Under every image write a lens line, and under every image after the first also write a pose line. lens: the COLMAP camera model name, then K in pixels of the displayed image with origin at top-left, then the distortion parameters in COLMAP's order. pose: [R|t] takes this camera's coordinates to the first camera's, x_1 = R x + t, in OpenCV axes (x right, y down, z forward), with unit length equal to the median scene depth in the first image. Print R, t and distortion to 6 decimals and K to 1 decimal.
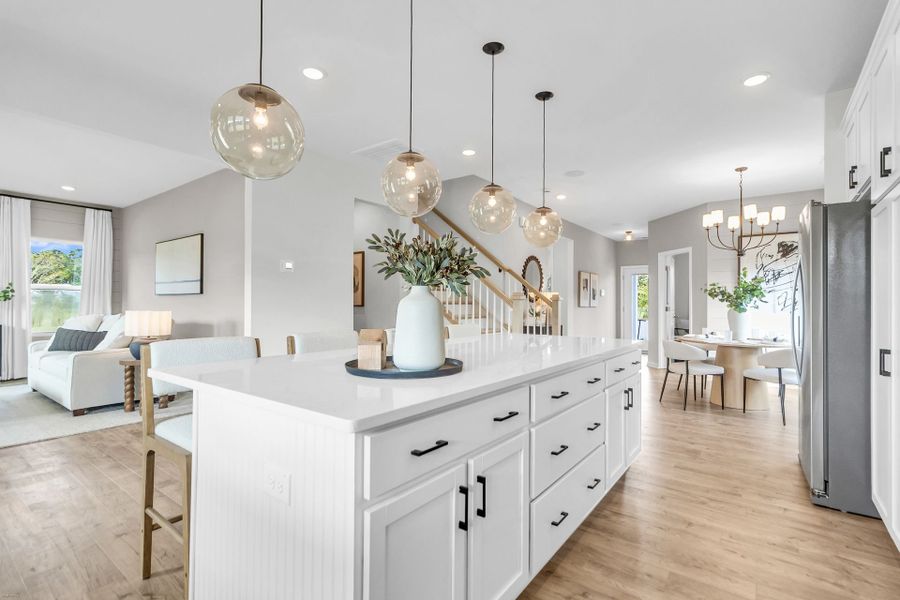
lens RADIAL K [[425.5, 0, 461.9], [0, 425.5, 299.9], [0, 0, 1]] dist [-0.001612, 0.000939]
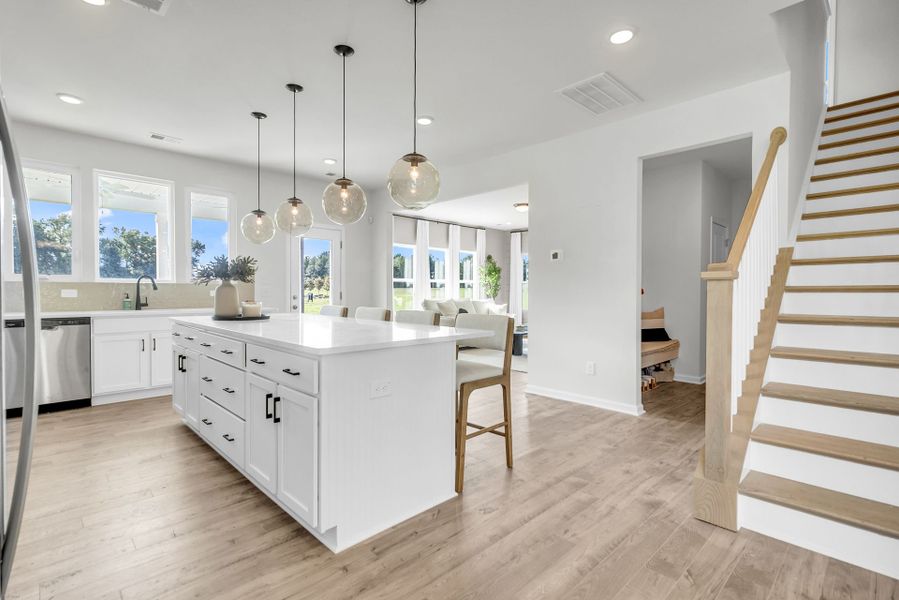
lens RADIAL K [[425.0, 0, 449.4], [0, 425.0, 296.5], [0, 0, 1]] dist [-0.001612, 0.000939]
pose [[-0.171648, 0.007811, -0.985127, 0.478942], [0.004794, 0.999963, 0.007094, 0.008729], [0.985147, -0.003505, -0.171679, 0.630564]]
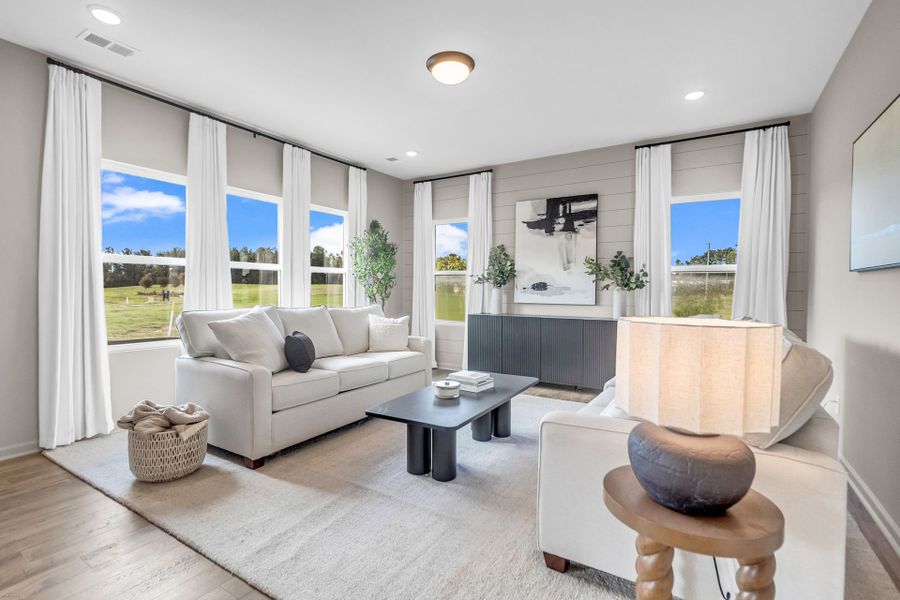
lens RADIAL K [[425.5, 0, 444.0], [0, 425.5, 297.5], [0, 0, 1]] dist [-0.001612, 0.000939]
pose [[0.070271, 0.016221, -0.997396, -0.341034], [0.005197, 0.999848, 0.016627, 0.003272], [0.997514, -0.006352, 0.070176, 0.578358]]
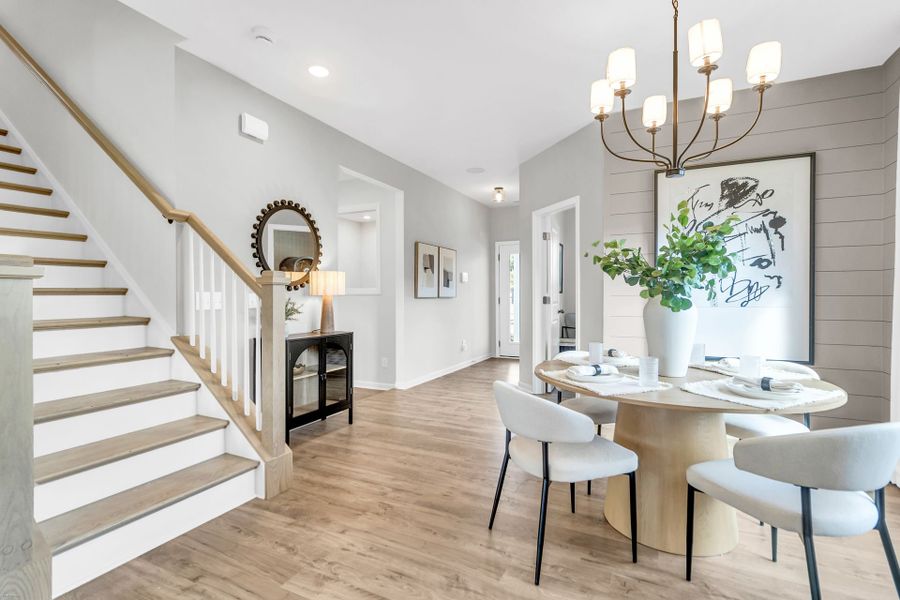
lens RADIAL K [[425.5, 0, 433.1], [0, 425.5, 301.6], [0, 0, 1]] dist [-0.001612, 0.000939]
pose [[0.991101, -0.009174, 0.132794, 0.307745], [0.005787, 0.999649, 0.025872, 0.007877], [-0.132985, -0.024874, 0.990806, 0.518955]]
